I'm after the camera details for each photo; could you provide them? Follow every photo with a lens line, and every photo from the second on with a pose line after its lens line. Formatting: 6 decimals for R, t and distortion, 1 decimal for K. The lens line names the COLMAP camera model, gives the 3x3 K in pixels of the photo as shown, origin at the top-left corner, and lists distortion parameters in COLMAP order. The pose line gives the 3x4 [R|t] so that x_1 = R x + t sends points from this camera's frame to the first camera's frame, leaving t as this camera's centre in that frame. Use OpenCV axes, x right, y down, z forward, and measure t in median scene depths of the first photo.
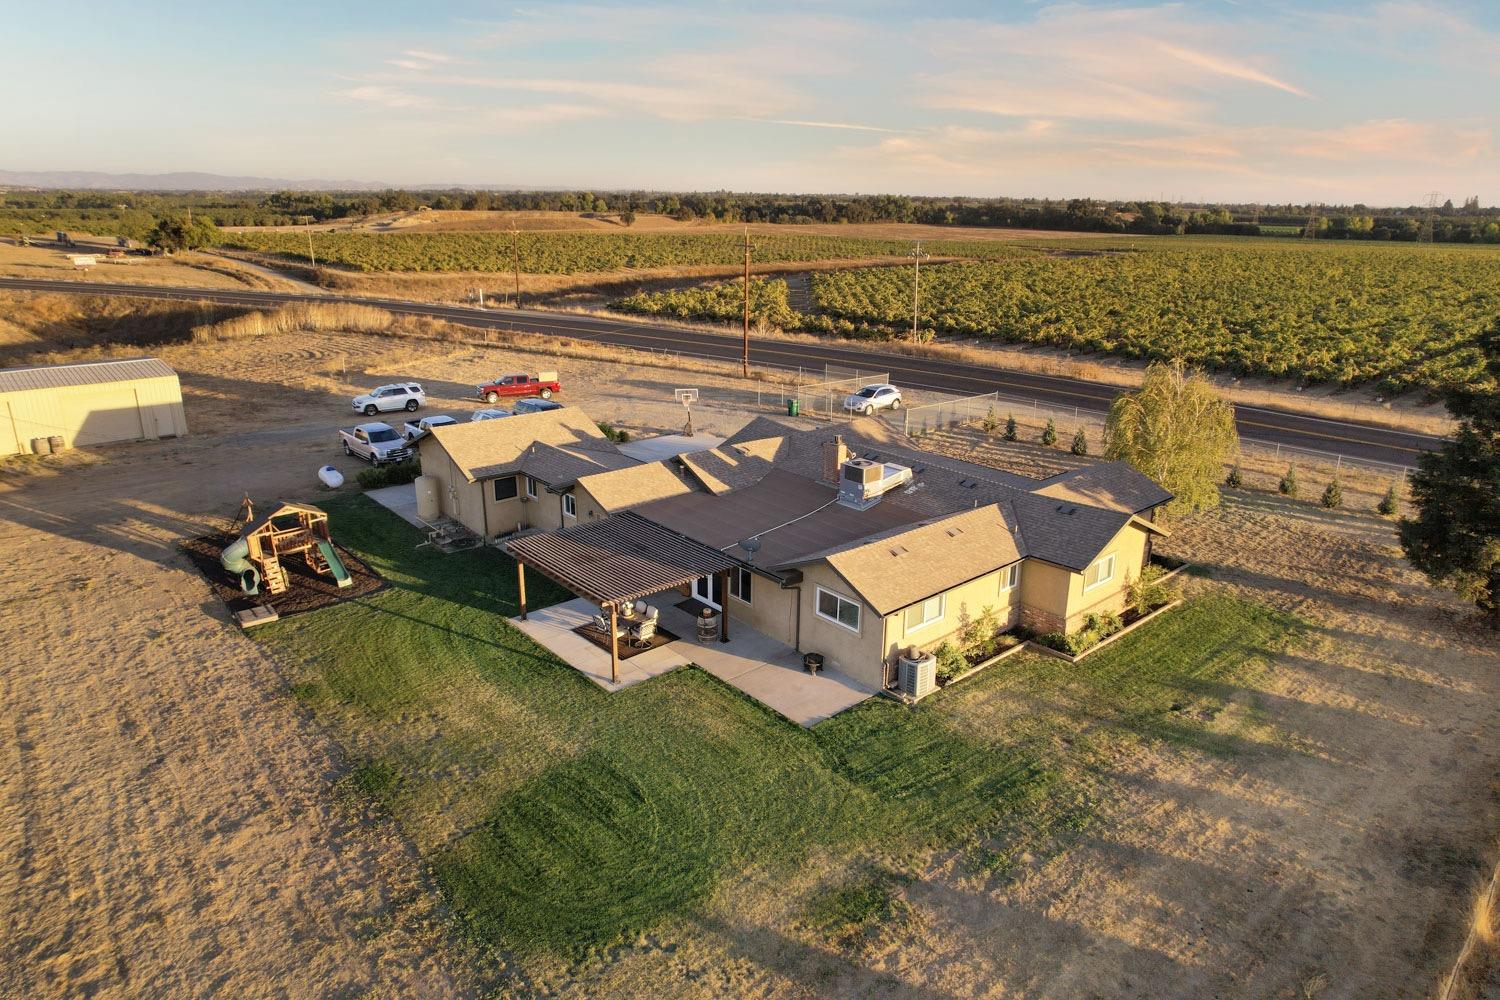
lens RADIAL K [[943.9, 0, 751.6], [0, 943.9, 497.7], [0, 0, 1]] dist [-0.069941, 0.062344]
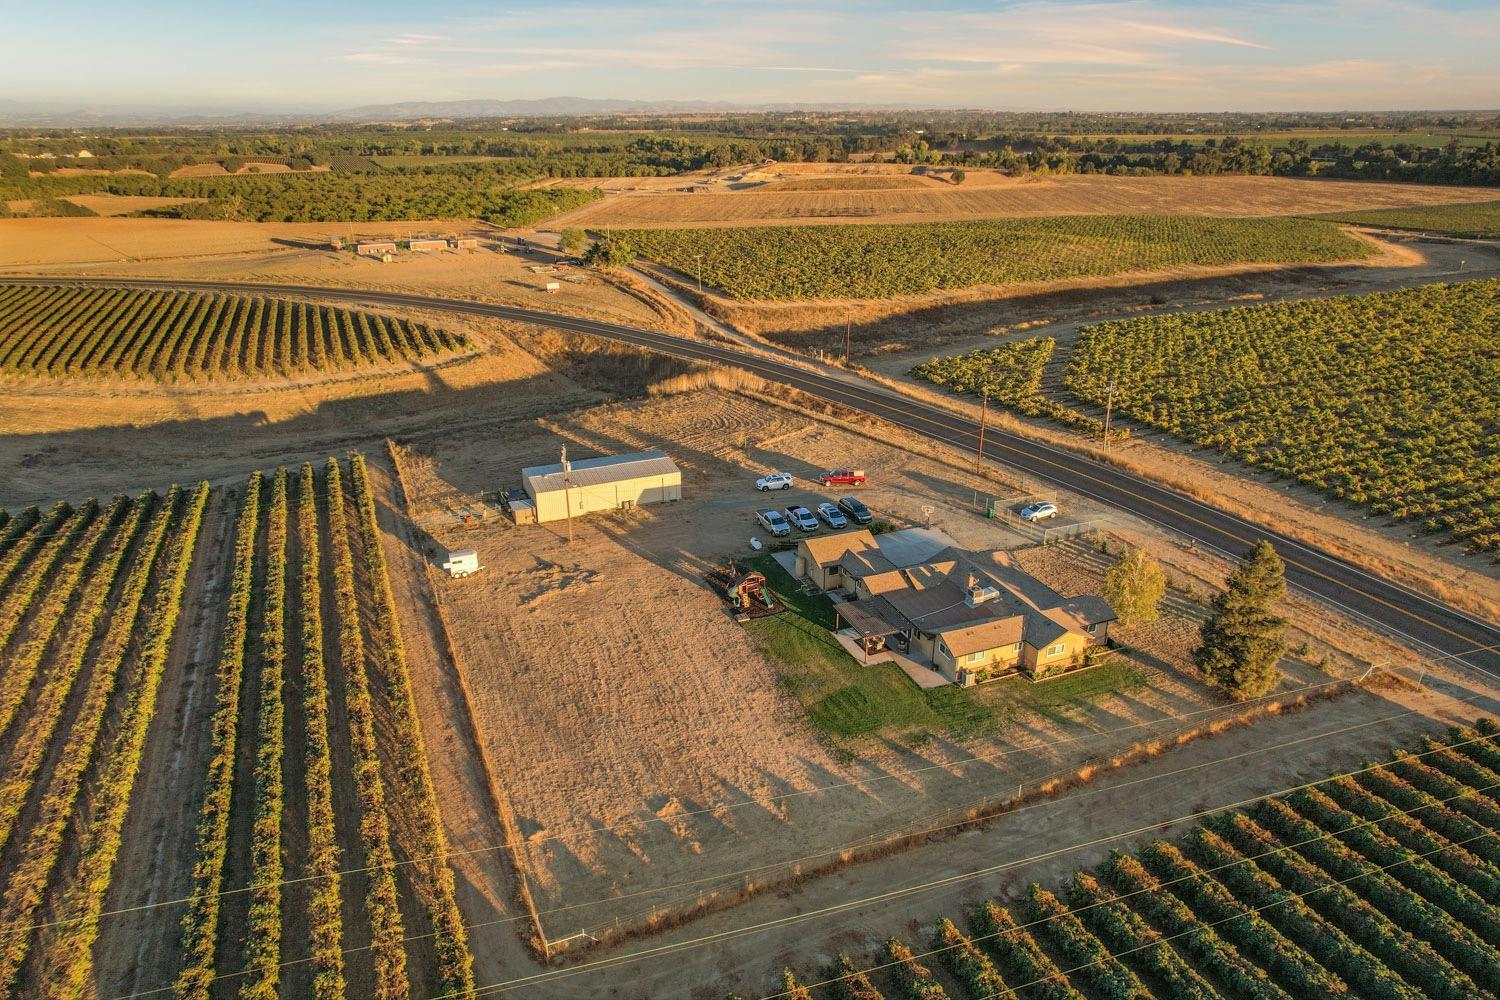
lens RADIAL K [[943.9, 0, 751.6], [0, 943.9, 497.7], [0, 0, 1]] dist [-0.069941, 0.062344]
pose [[0.943537, 0.108404, -0.313027, 0.171615], [-0.083807, 0.992315, 0.091034, -0.249200], [0.320490, -0.059660, 0.945371, -0.834557]]
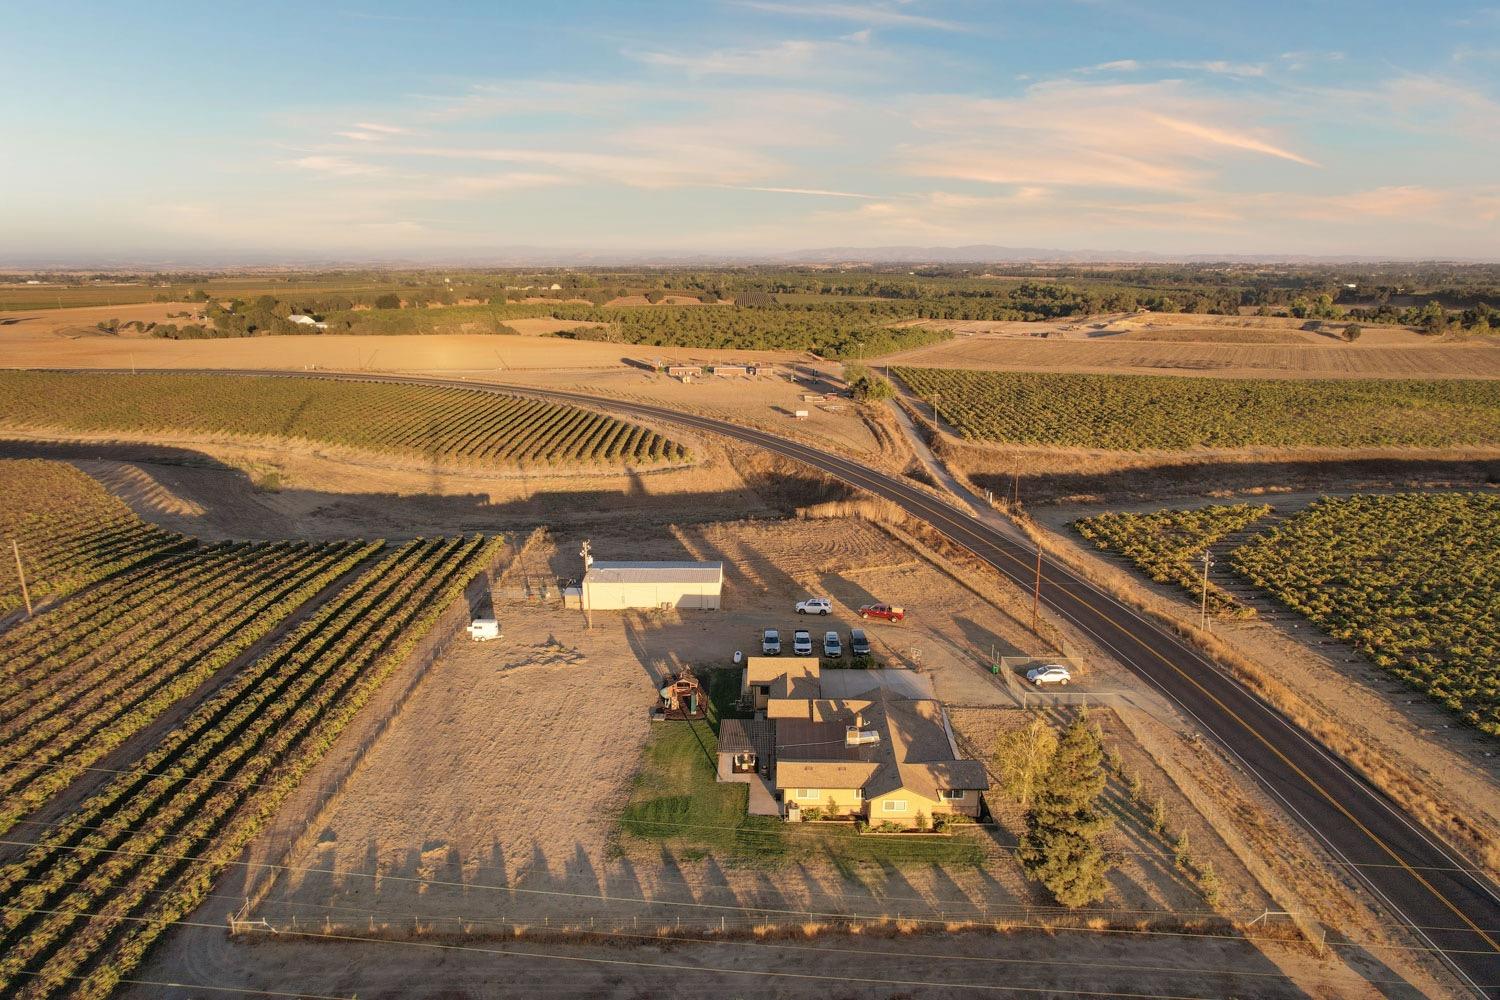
lens RADIAL K [[948.4, 0, 772.9], [0, 948.4, 505.1], [0, 0, 1]] dist [-0.072995, 0.065184]
pose [[0.743827, 0.154914, -0.650171, 0.792382], [-0.196051, 0.980549, 0.009341, -0.317467], [0.638972, 0.120518, 0.759731, -0.559351]]
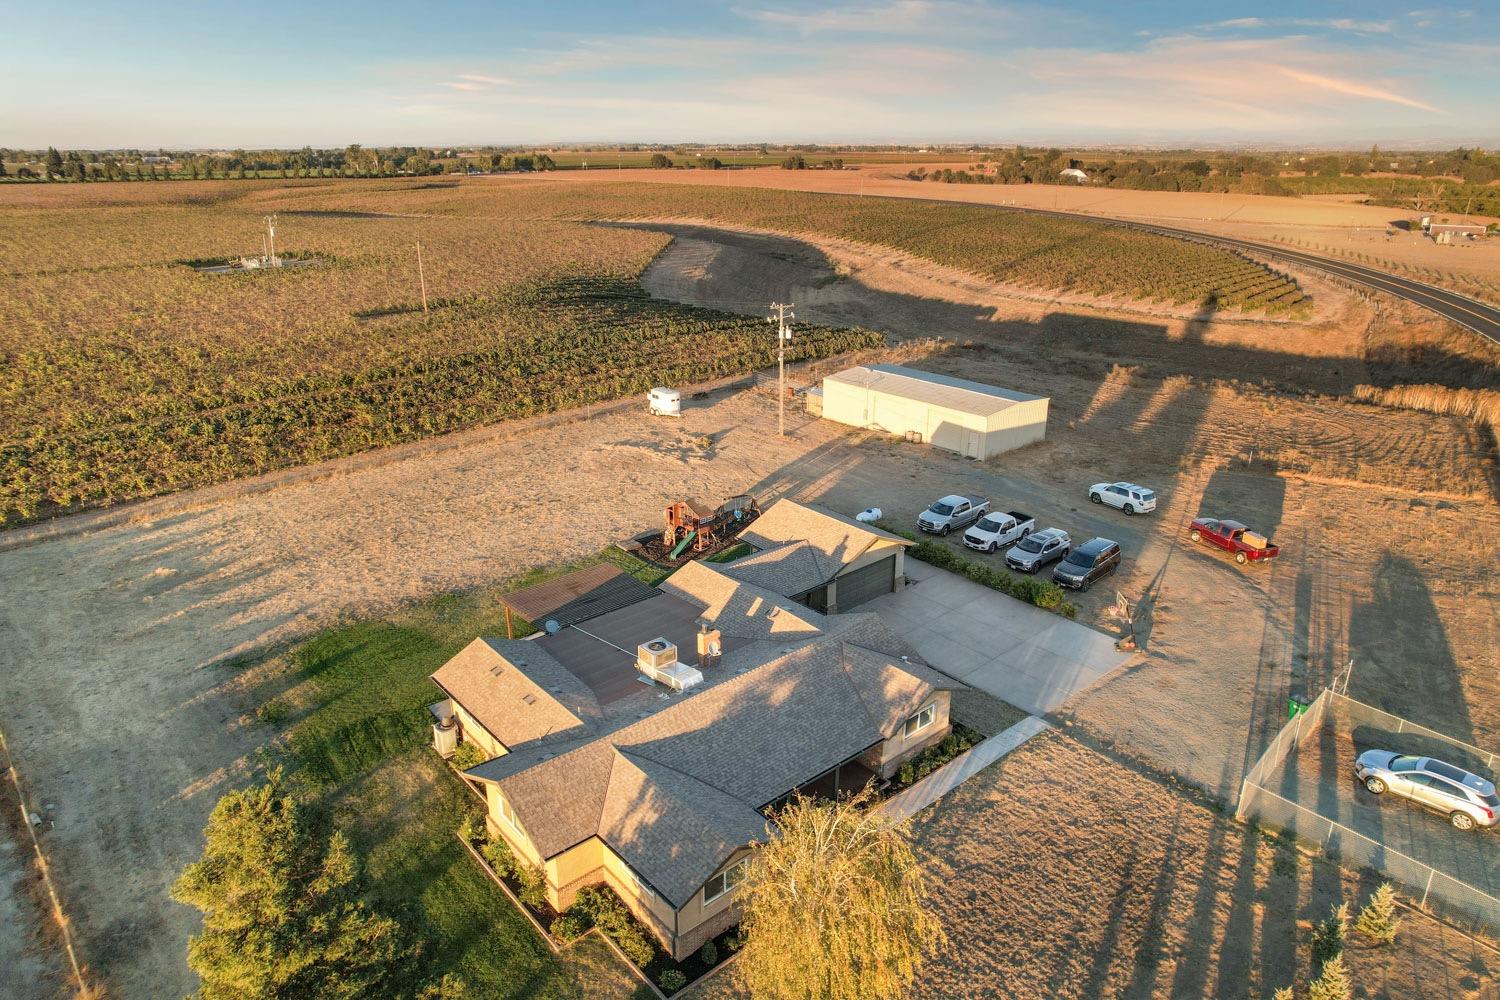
lens RADIAL K [[965.4, 0, 757.4], [0, 965.4, 499.8], [0, 0, 1]] dist [-0.027378, 0.000139]
pose [[0.003373, 0.336636, -0.941629, 0.621650], [-0.308159, 0.896159, 0.319276, -0.323014], [0.951329, 0.289094, 0.106760, 0.519884]]
